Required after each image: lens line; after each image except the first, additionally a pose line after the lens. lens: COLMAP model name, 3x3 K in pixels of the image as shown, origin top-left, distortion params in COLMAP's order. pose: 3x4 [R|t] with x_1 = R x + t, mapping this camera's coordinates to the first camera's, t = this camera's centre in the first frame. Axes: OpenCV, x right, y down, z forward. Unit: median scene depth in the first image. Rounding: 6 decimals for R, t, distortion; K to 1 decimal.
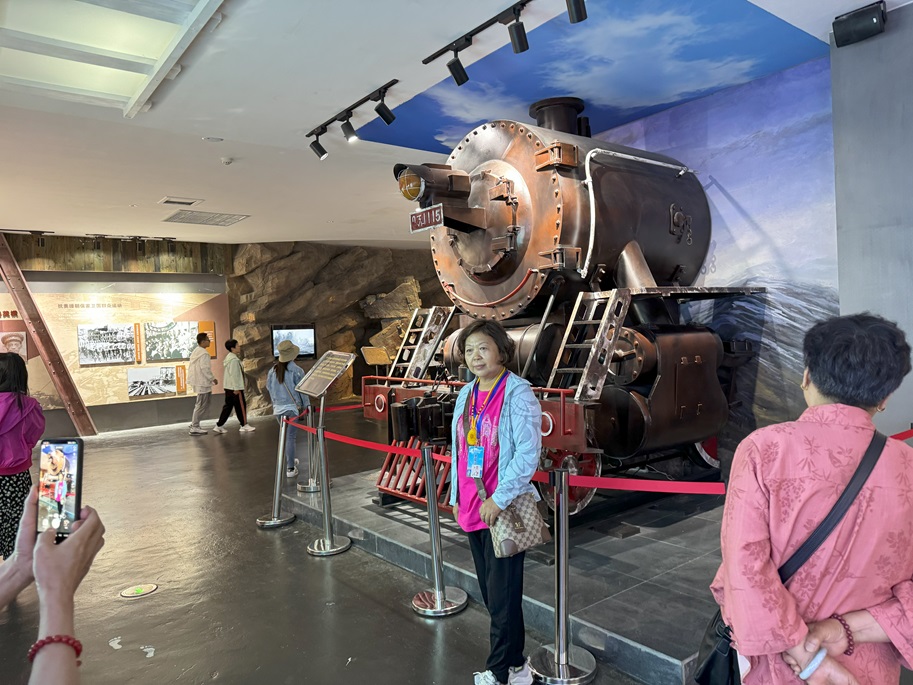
lens RADIAL K [[649.1, 0, 456.5], [0, 649.1, 342.5], [0, 0, 1]] dist [0.039269, -0.041124]
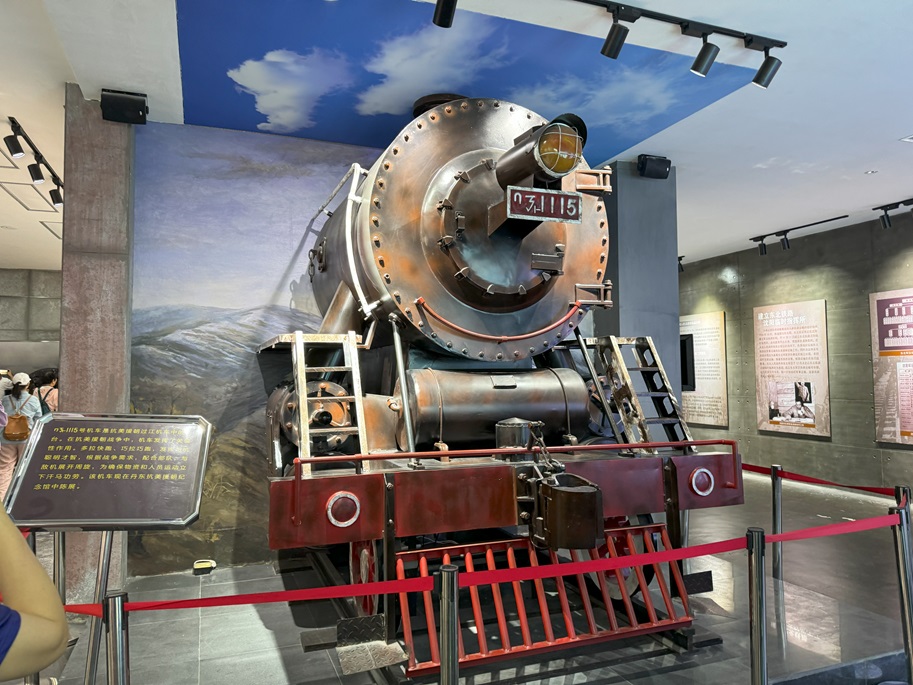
lens RADIAL K [[657.4, 0, 459.4], [0, 657.4, 326.4], [0, 0, 1]] dist [0.091769, -0.118321]
pose [[0.283608, 0.113203, 0.952235, -0.725224], [0.012077, 0.992507, -0.121588, 0.019060], [-0.958864, 0.045983, 0.280116, 0.905484]]
